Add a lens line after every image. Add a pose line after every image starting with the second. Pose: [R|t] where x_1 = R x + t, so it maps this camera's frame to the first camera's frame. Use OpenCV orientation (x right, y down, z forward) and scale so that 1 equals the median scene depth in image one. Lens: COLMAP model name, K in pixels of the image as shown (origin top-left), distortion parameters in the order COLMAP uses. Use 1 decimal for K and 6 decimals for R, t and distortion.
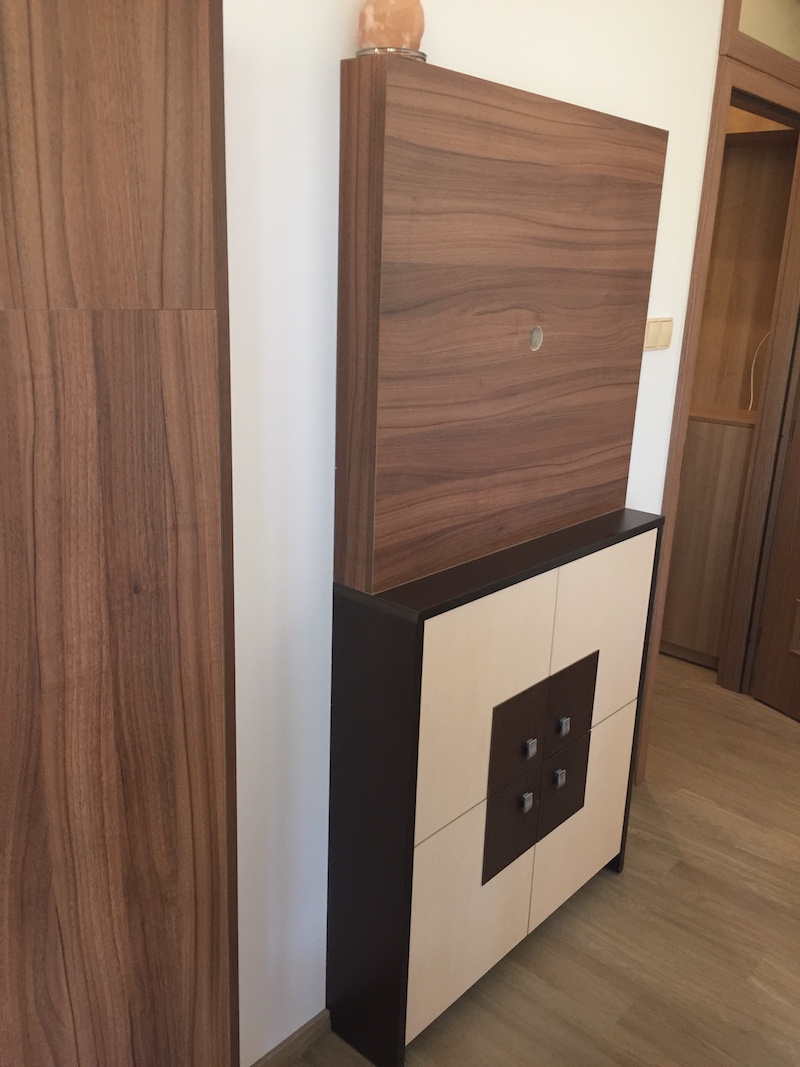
lens RADIAL K [[912.0, 0, 407.2], [0, 912.0, 535.9], [0, 0, 1]] dist [0.091744, -0.138928]
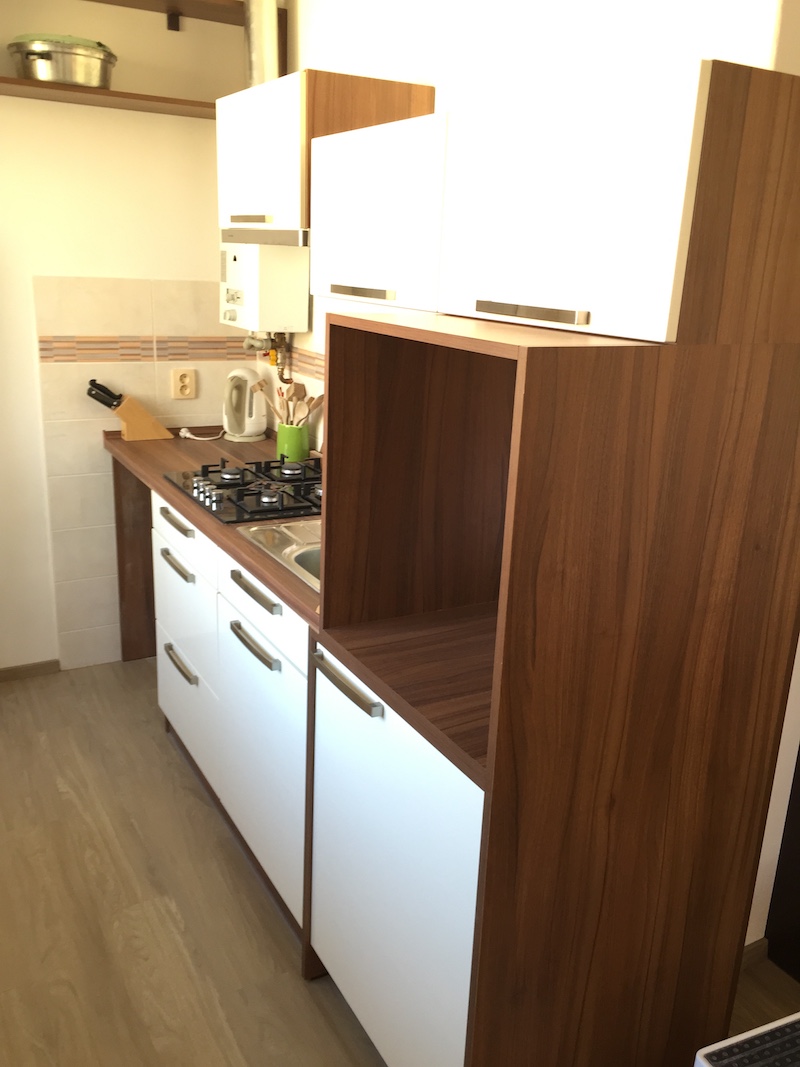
lens RADIAL K [[912.0, 0, 407.2], [0, 912.0, 535.9], [0, 0, 1]] dist [0.091744, -0.138928]
pose [[0.945611, 0.096192, -0.310752, -0.371543], [-0.098494, 0.995103, 0.008316, 0.083548], [0.310030, 0.022743, 0.950455, -0.466945]]
